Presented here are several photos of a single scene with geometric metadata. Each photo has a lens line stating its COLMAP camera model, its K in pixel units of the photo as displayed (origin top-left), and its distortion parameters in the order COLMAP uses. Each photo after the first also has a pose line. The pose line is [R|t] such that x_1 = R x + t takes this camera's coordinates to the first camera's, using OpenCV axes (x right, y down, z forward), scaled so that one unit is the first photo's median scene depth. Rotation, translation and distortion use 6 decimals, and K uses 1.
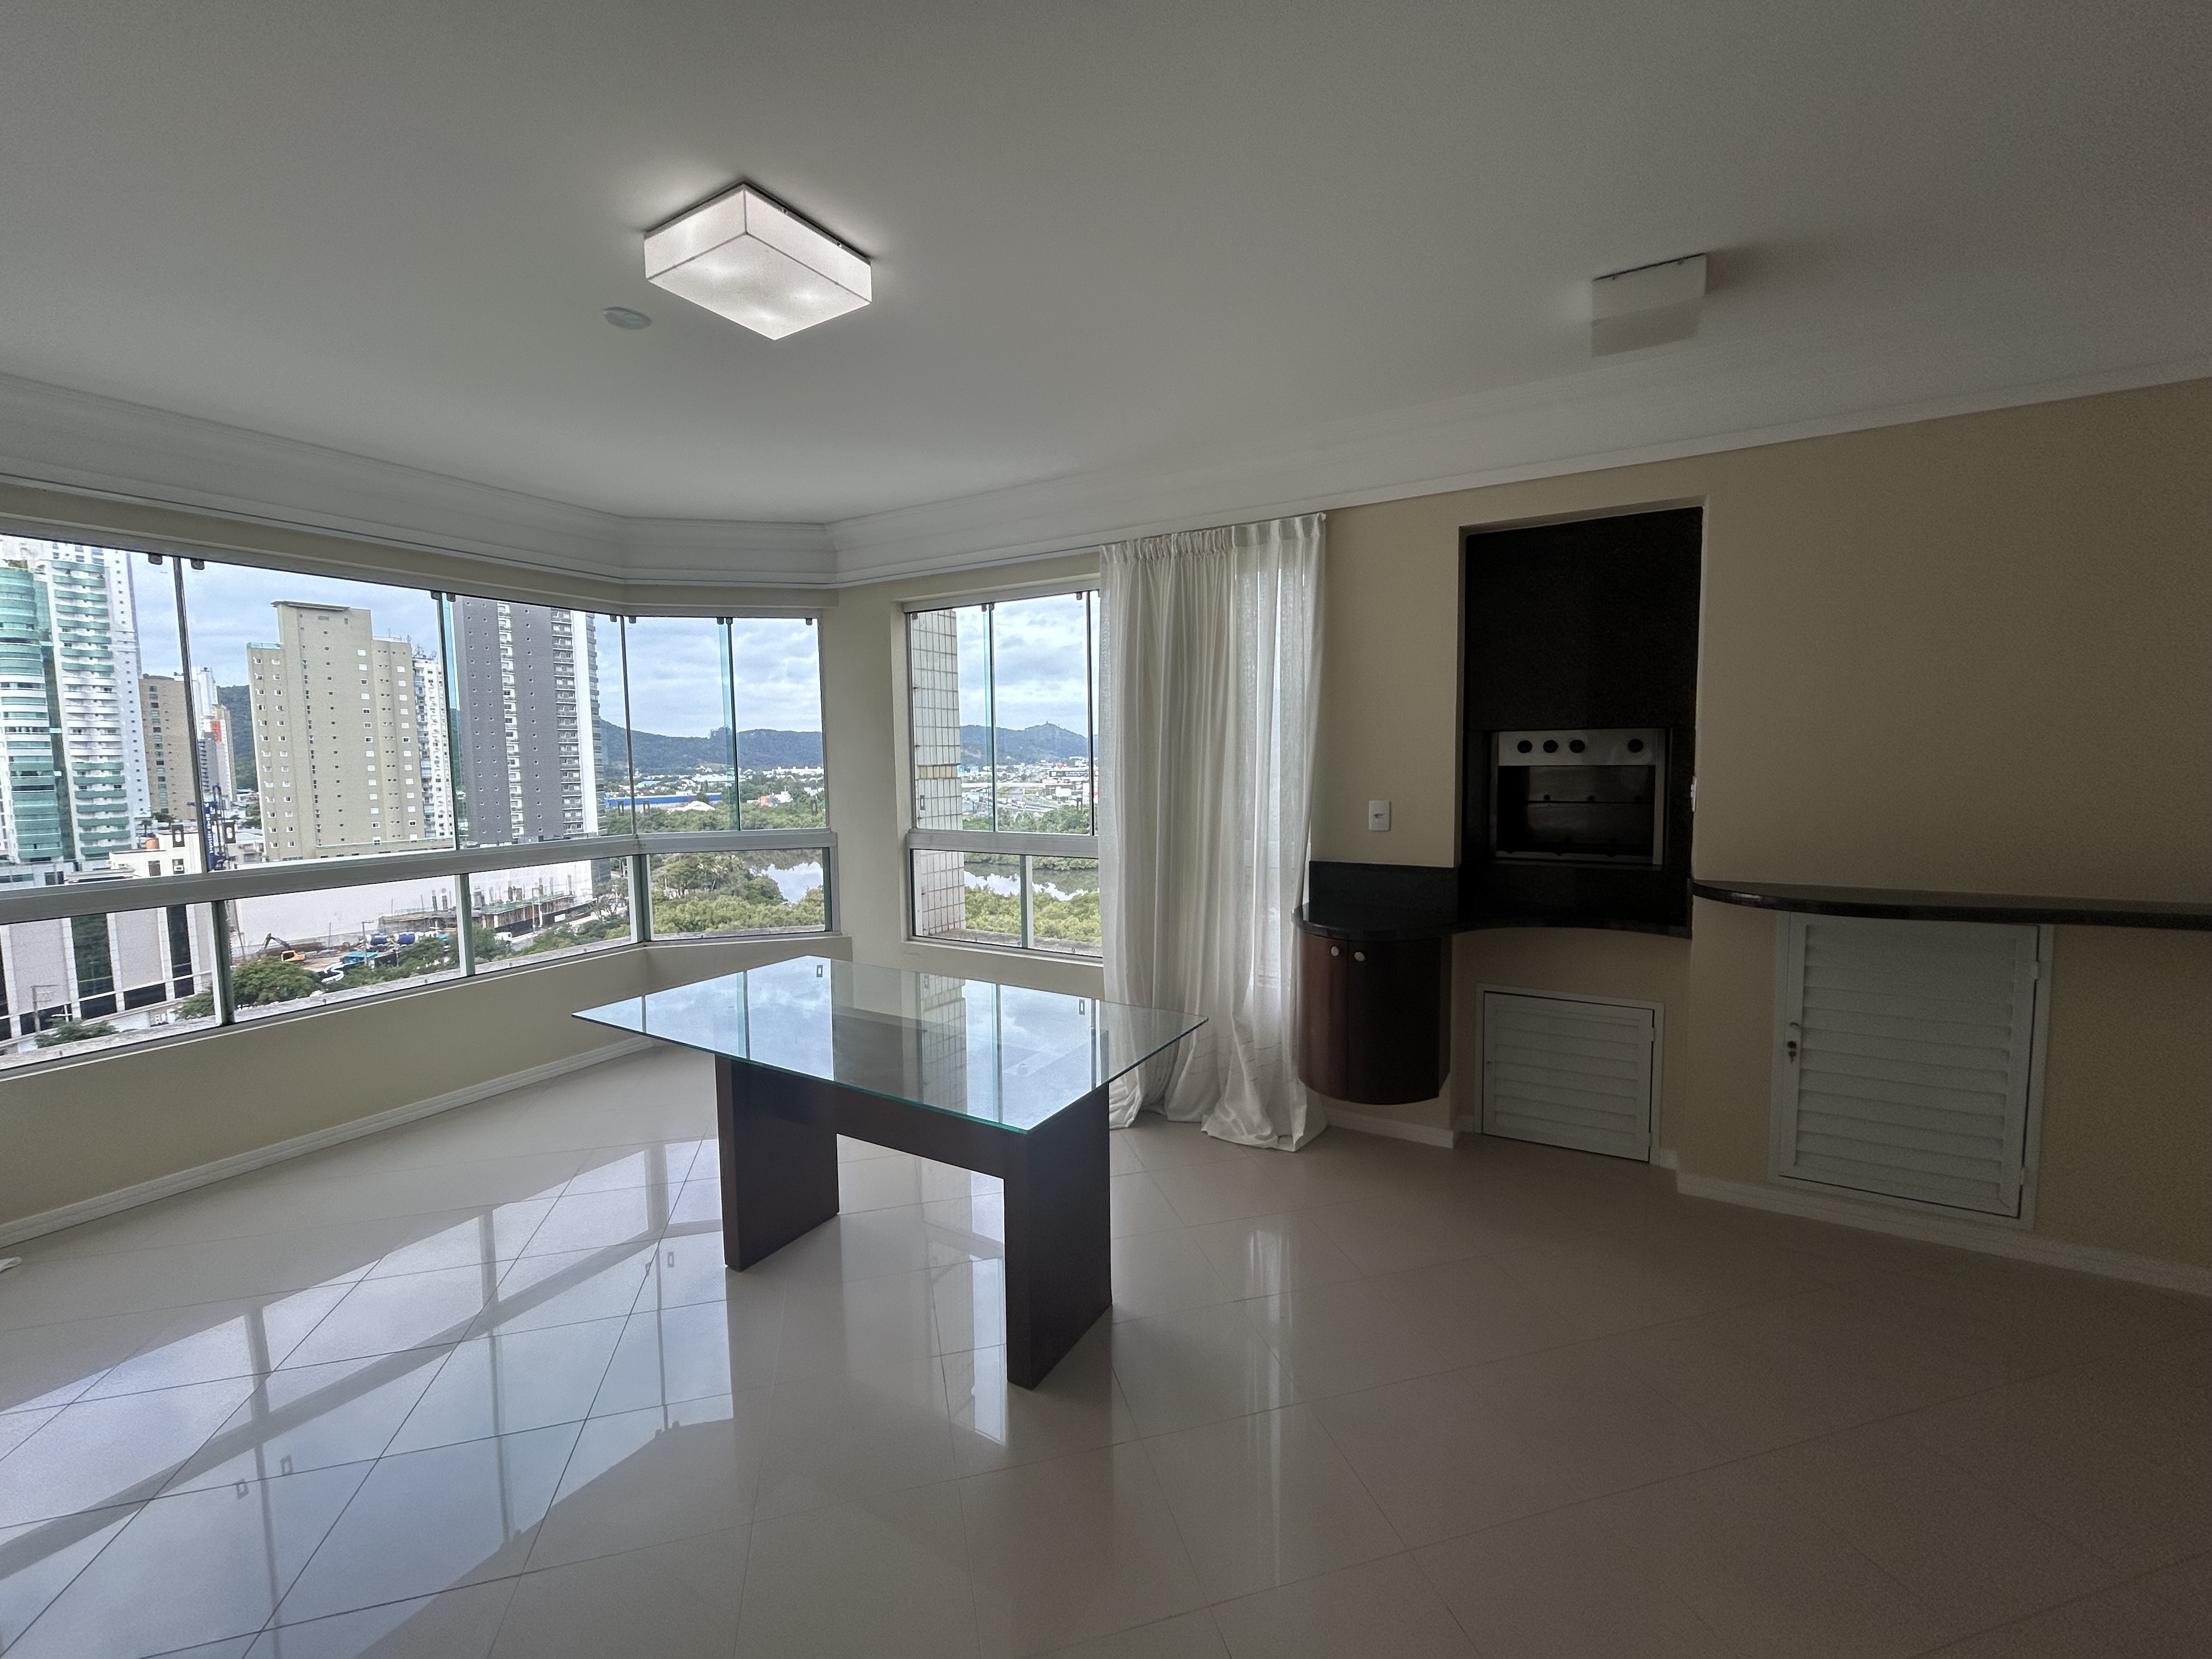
lens RADIAL K [[899.6, 0, 1099.4], [0, 899.6, 826.9], [0, 0, 1]] dist [0.000259, 0.000261]
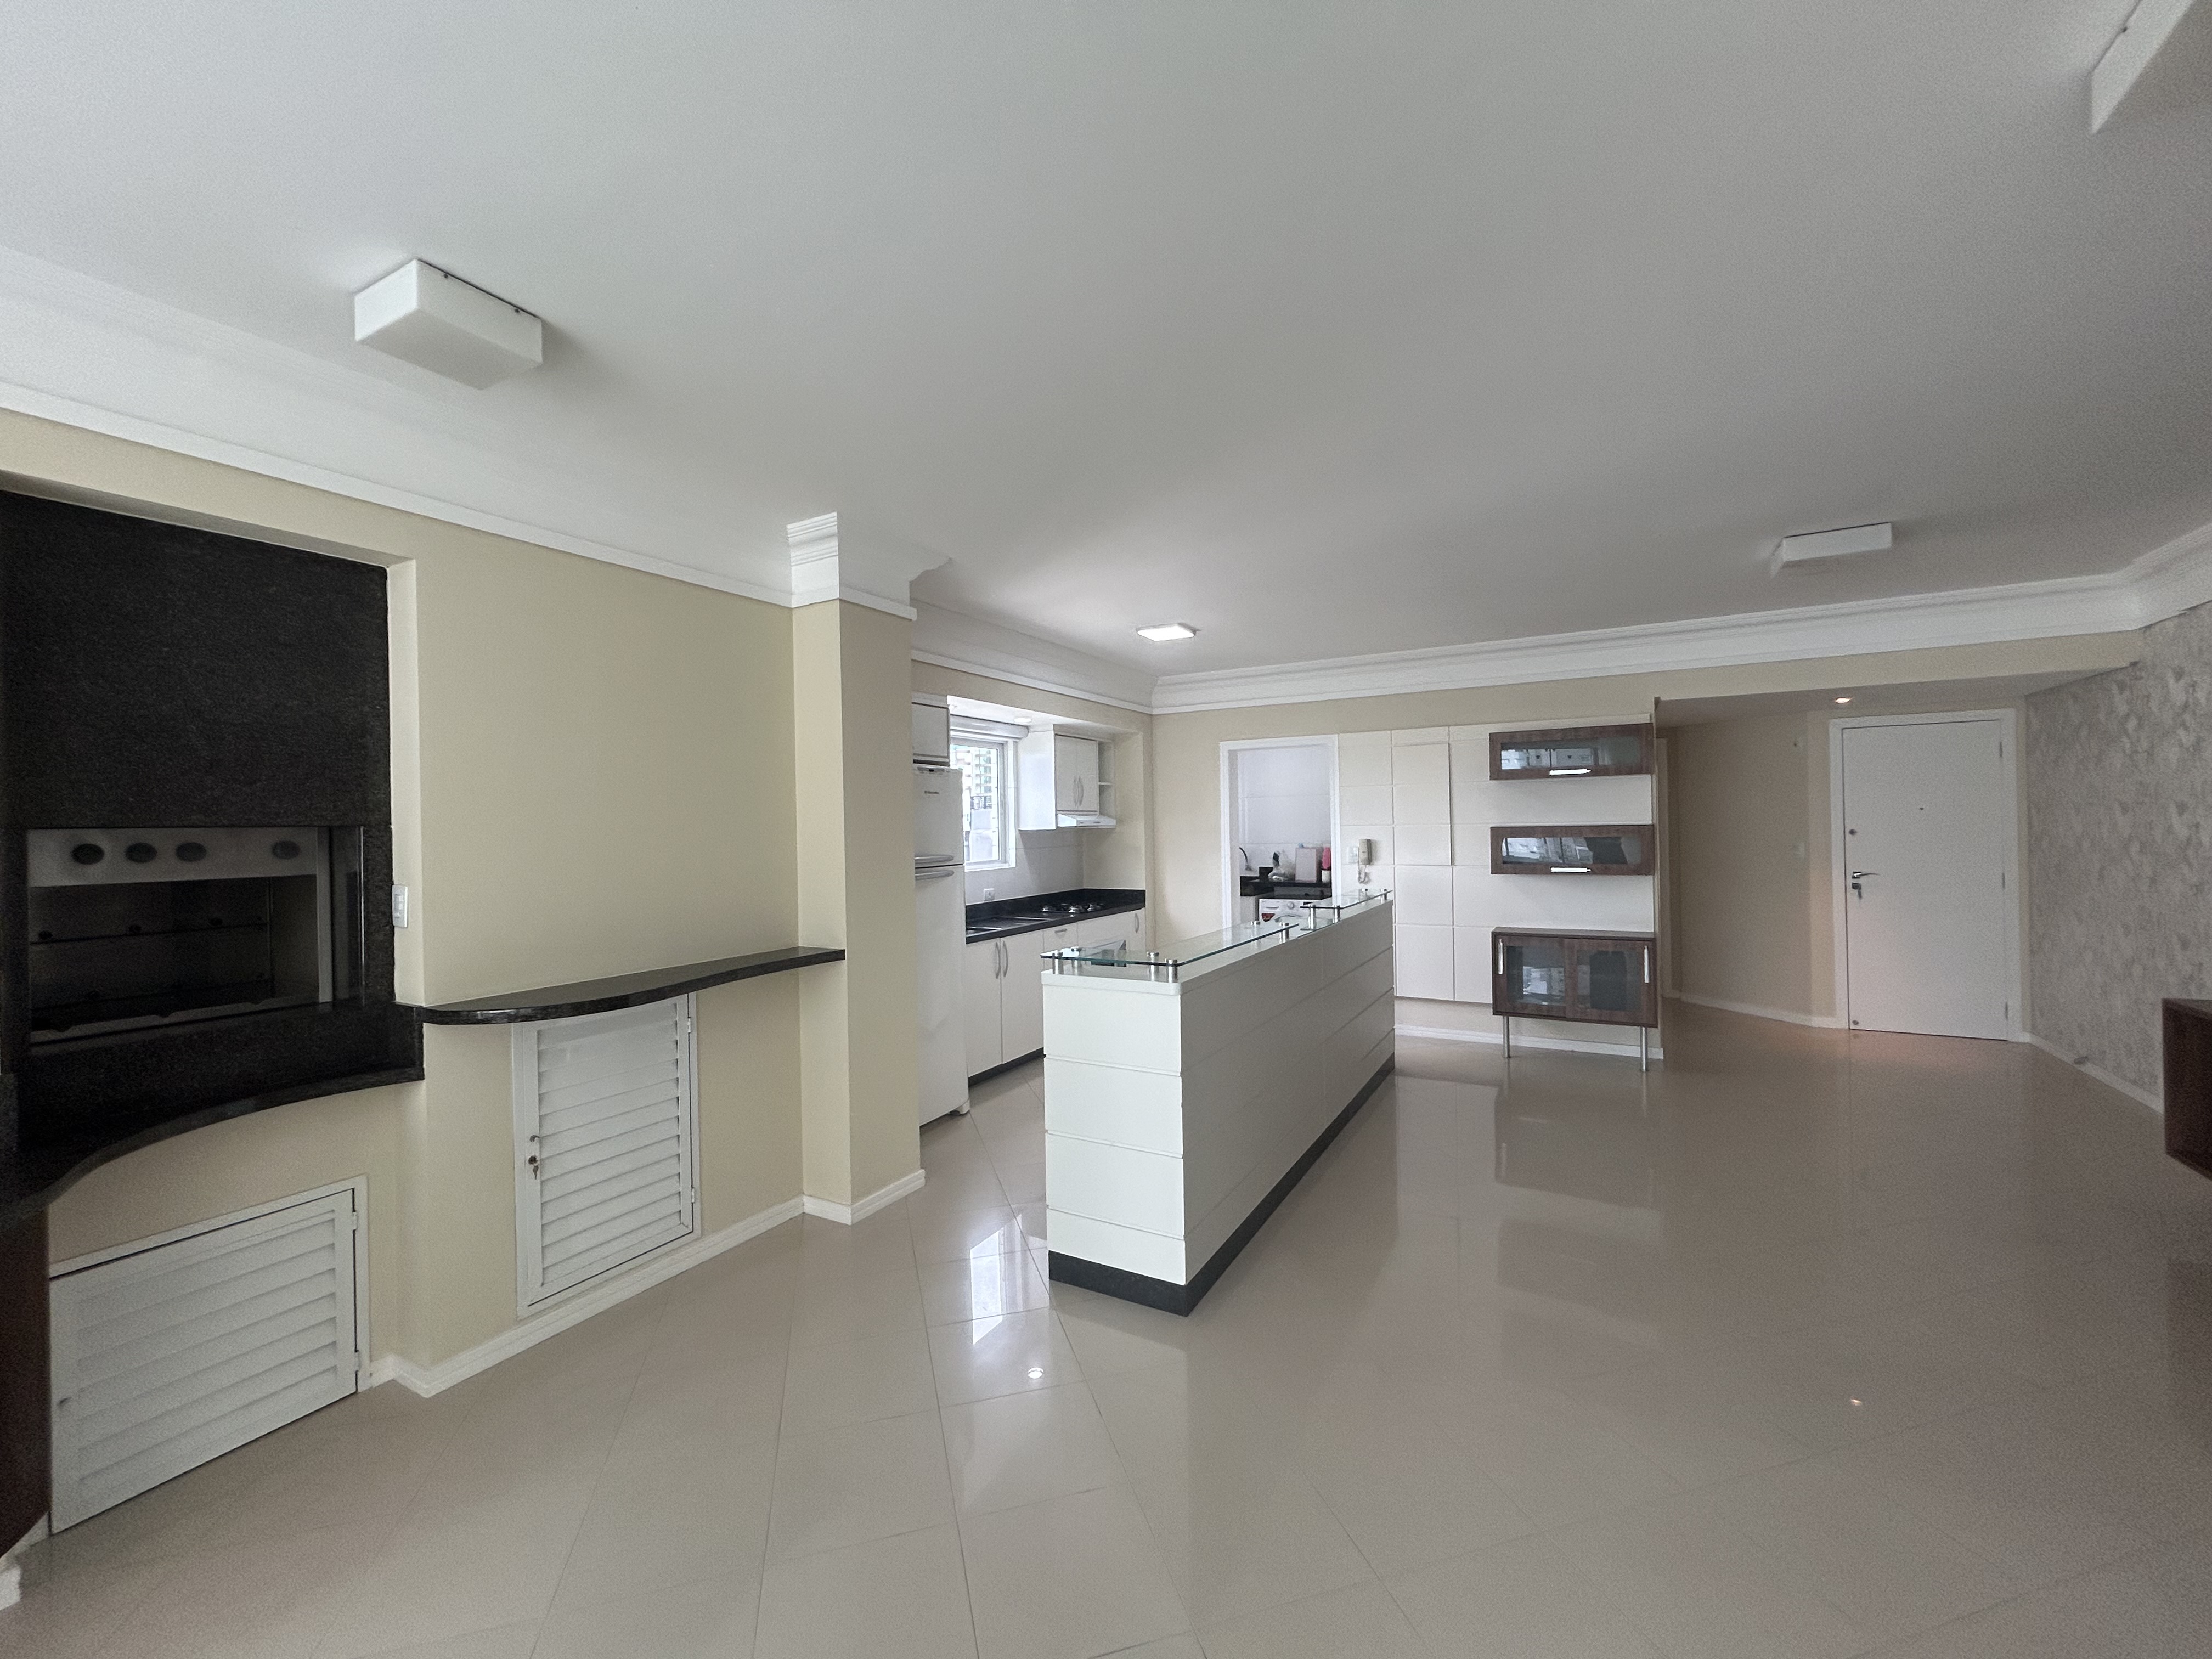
lens RADIAL K [[899.6, 0, 1105.0], [0, 899.6, 825.8], [0, 0, 1]] dist [0.000259, 0.000261]
pose [[-0.023237, 0.014849, 0.999620, -0.128756], [0.100014, 0.994908, -0.012454, -0.023824], [-0.994715, 0.099686, -0.024603, 0.246872]]
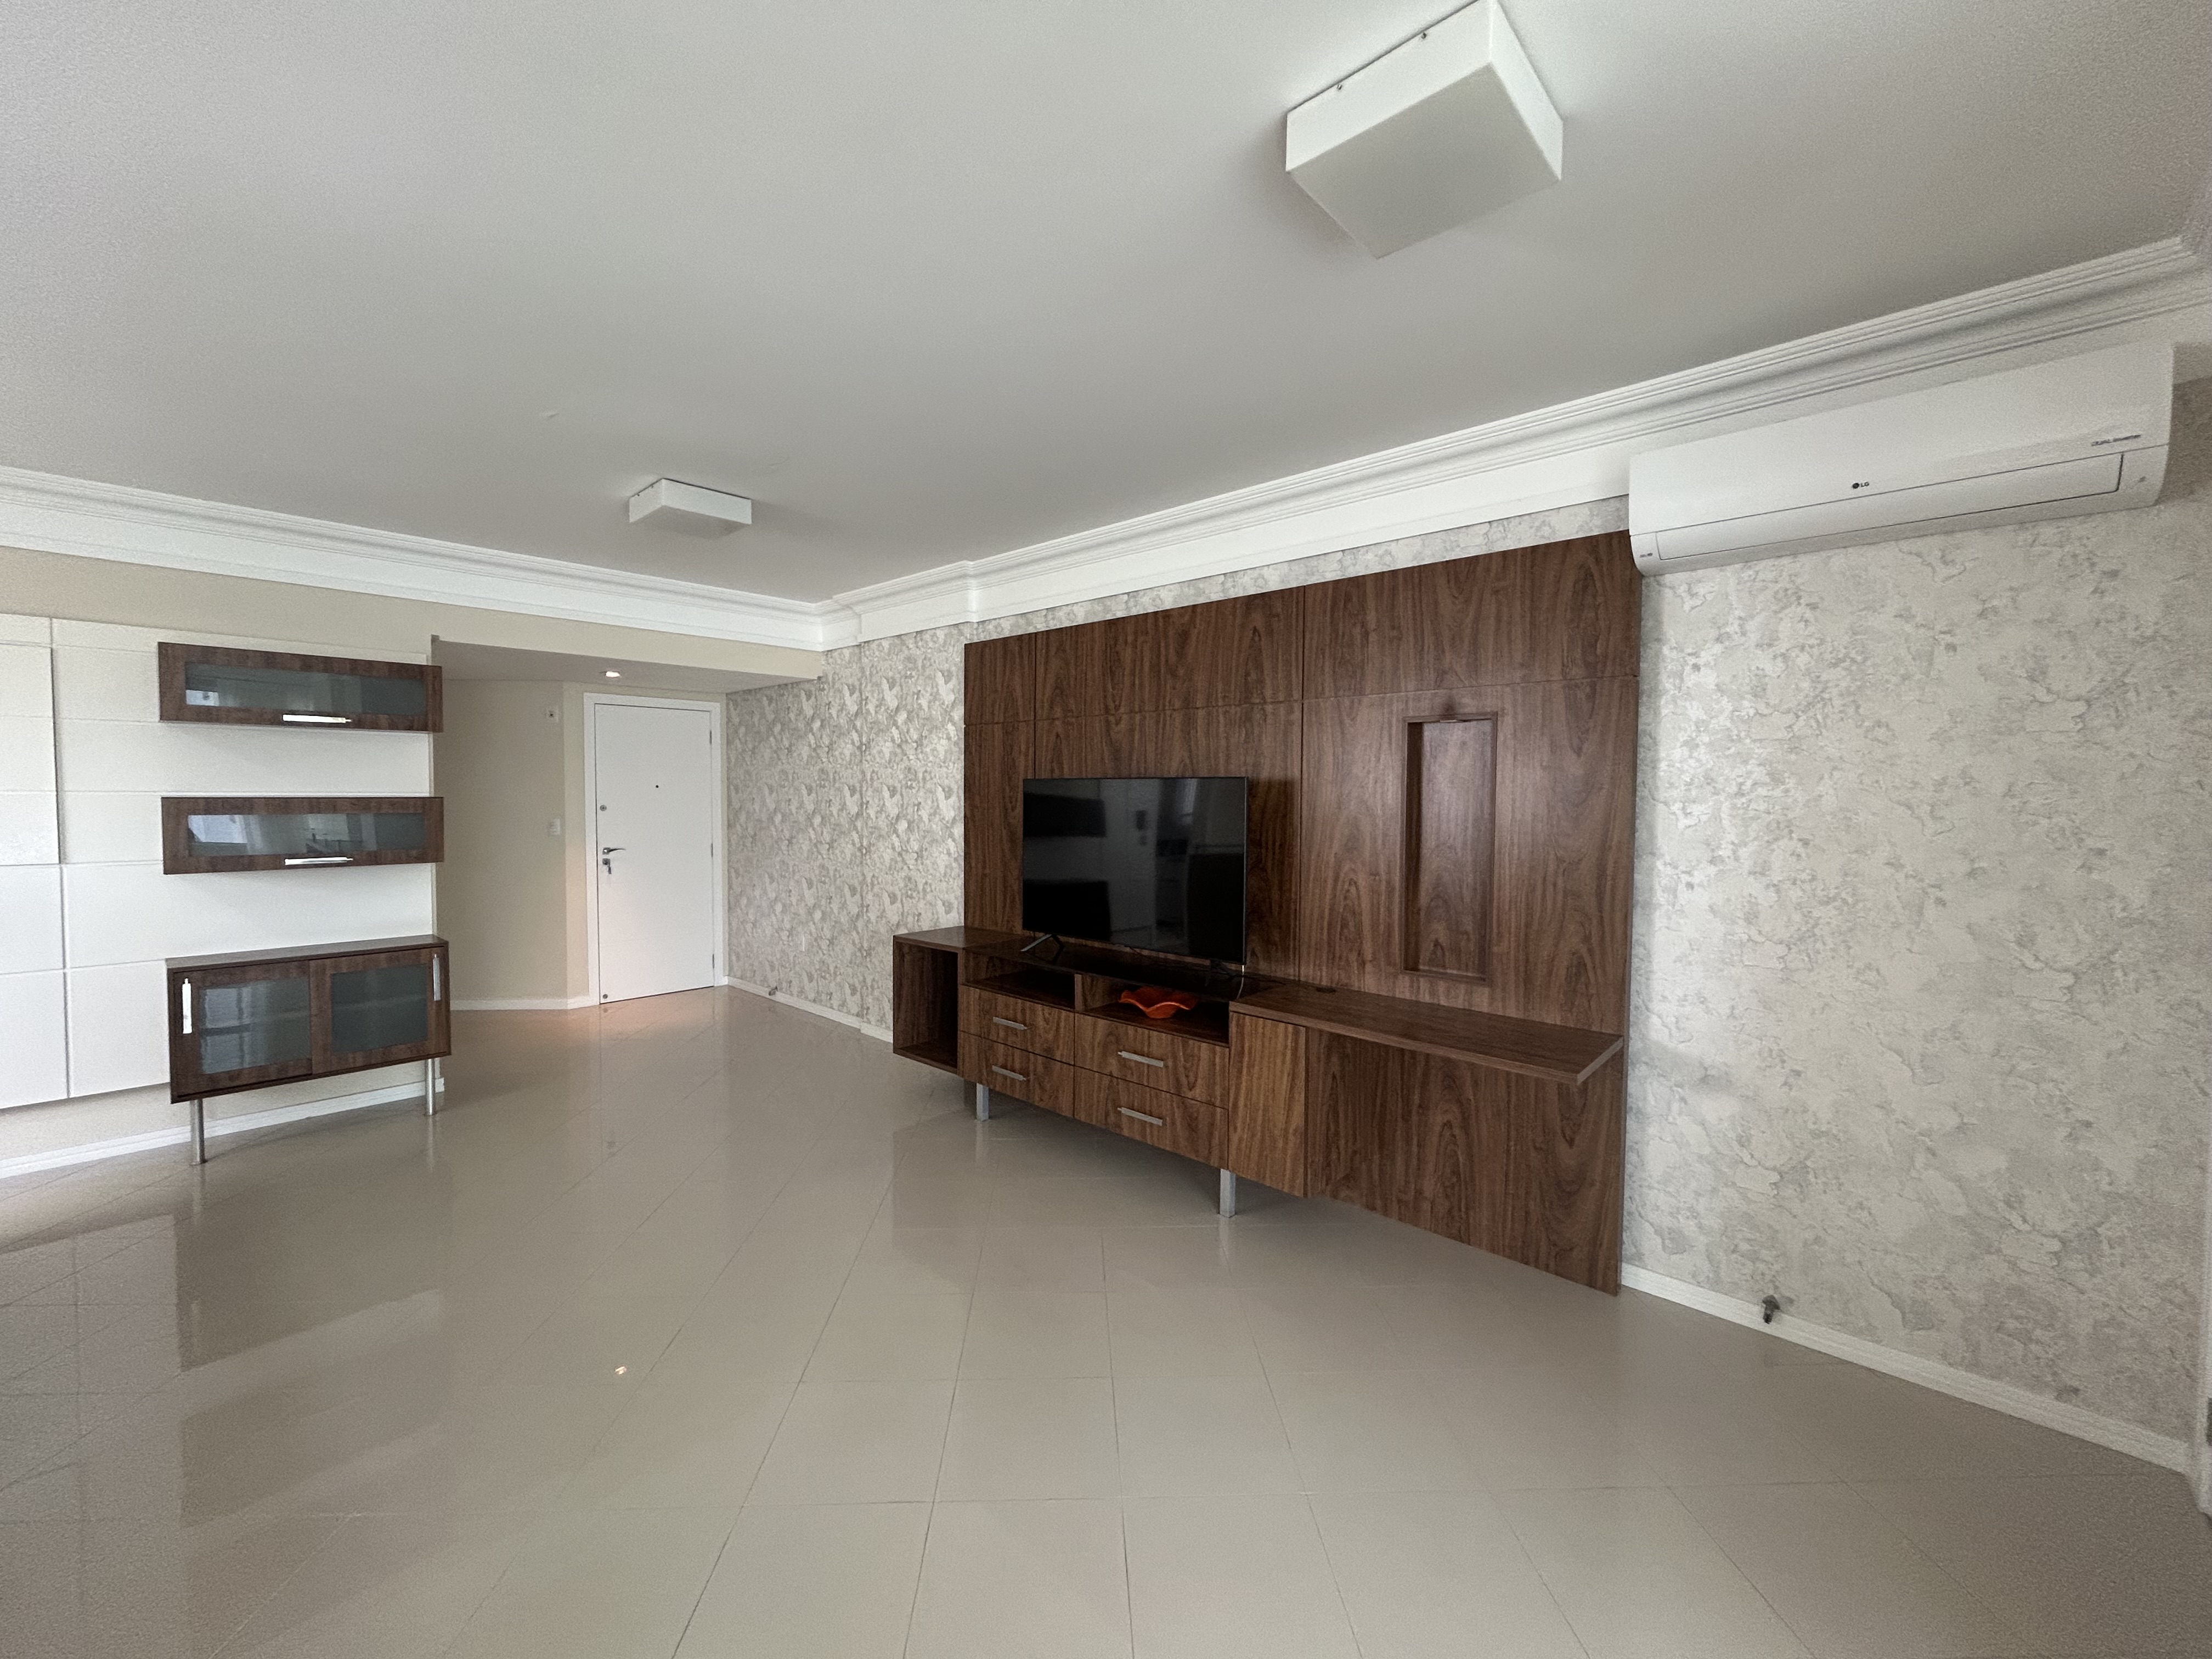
lens RADIAL K [[899.6, 0, 1105.1], [0, 899.6, 826.8], [0, 0, 1]] dist [0.000259, 0.000261]
pose [[-0.975790, 0.001717, 0.218702, 0.177443], [0.027288, 0.993111, 0.113957, -0.024454], [-0.217000, 0.117166, -0.969115, 0.251864]]
